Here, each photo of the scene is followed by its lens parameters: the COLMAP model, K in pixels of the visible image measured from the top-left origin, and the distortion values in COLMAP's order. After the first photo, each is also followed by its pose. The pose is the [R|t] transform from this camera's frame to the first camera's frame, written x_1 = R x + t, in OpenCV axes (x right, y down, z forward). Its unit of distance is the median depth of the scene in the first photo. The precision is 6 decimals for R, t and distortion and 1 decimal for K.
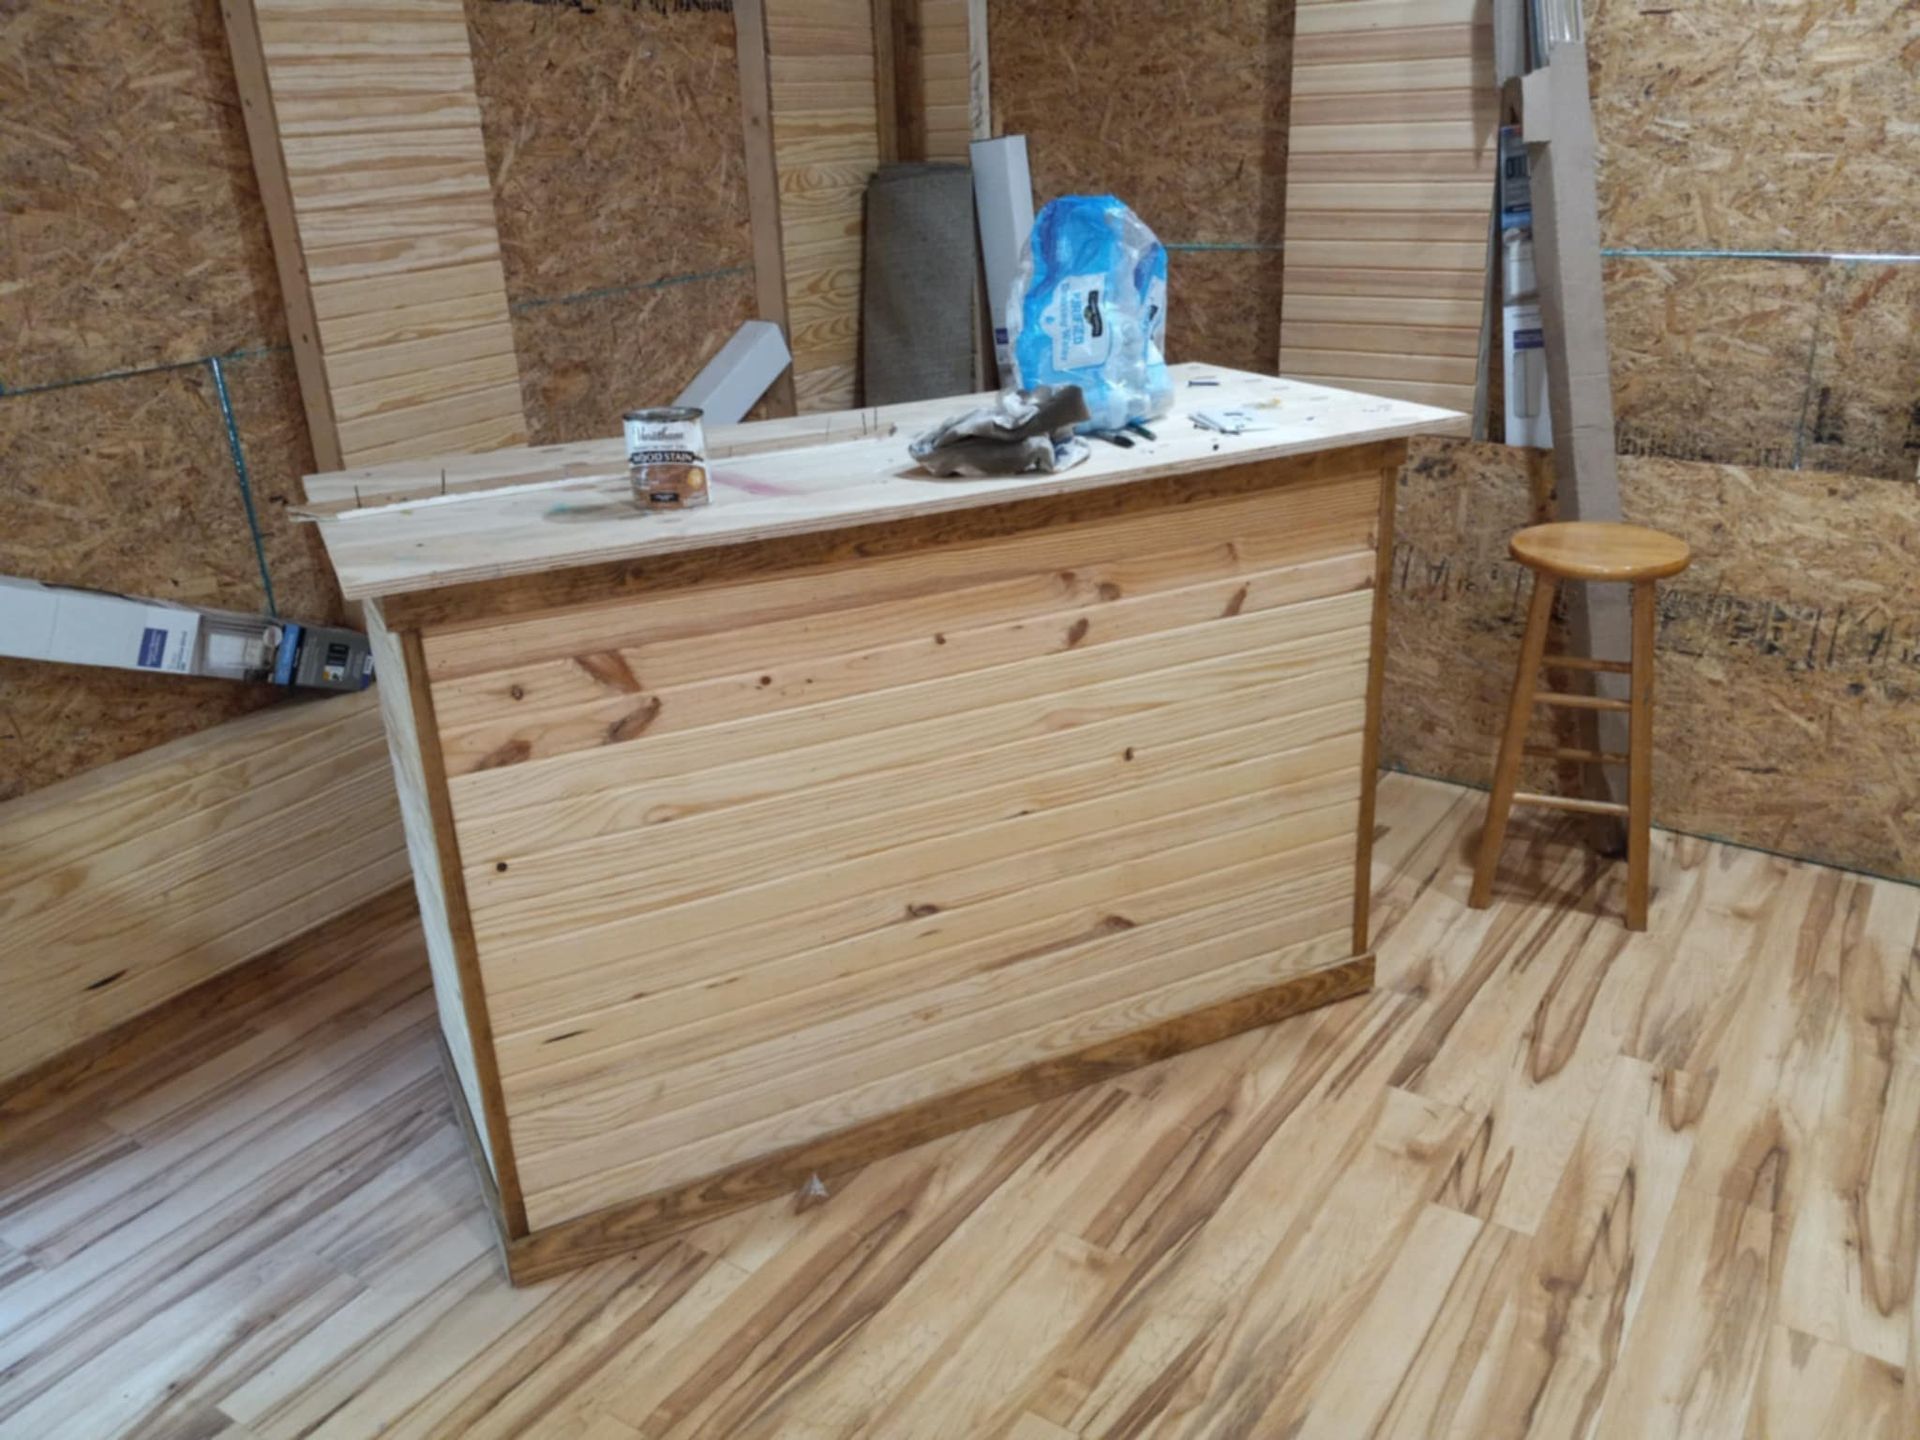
lens RADIAL K [[1513.6, 0, 935.4], [0, 1513.6, 715.5], [0, 0, 1]] dist [0.040045, -0.052473]
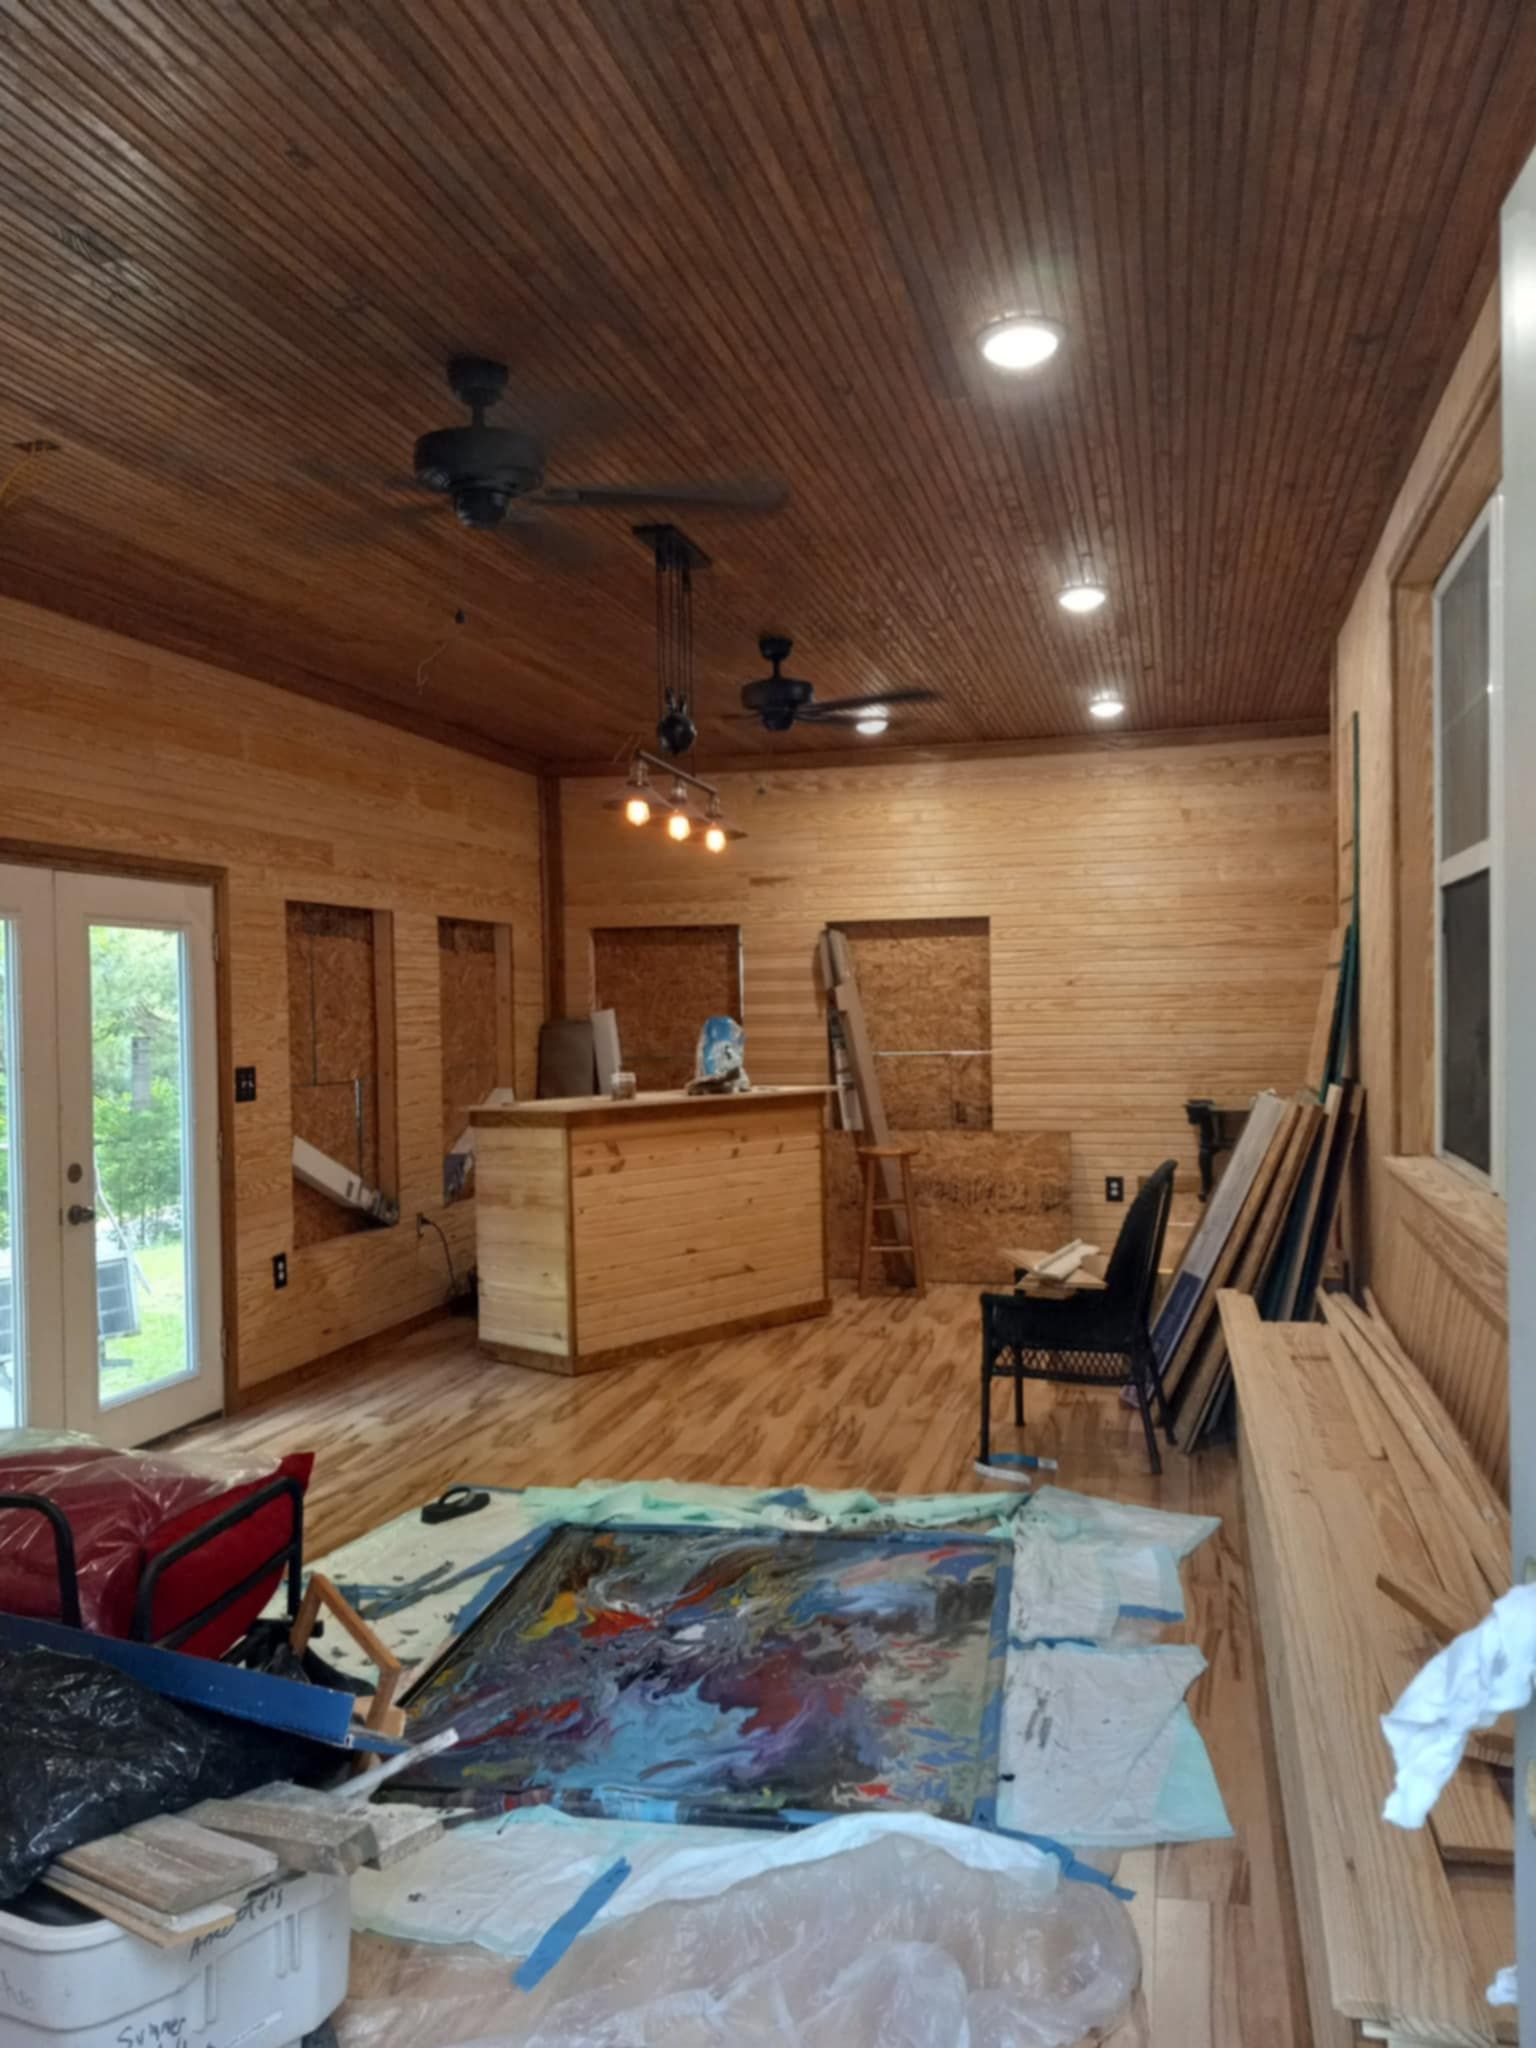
lens RADIAL K [[1614.5, 0, 768.0], [0, 1614.5, 1024.0], [0, 0, 1]] dist [0.040045, -0.052473]
pose [[0.935357, 0.017148, 0.353290, -0.697164], [0.116443, 0.928219, -0.353343, 0.602515], [-0.333990, 0.371640, 0.866219, -1.333627]]
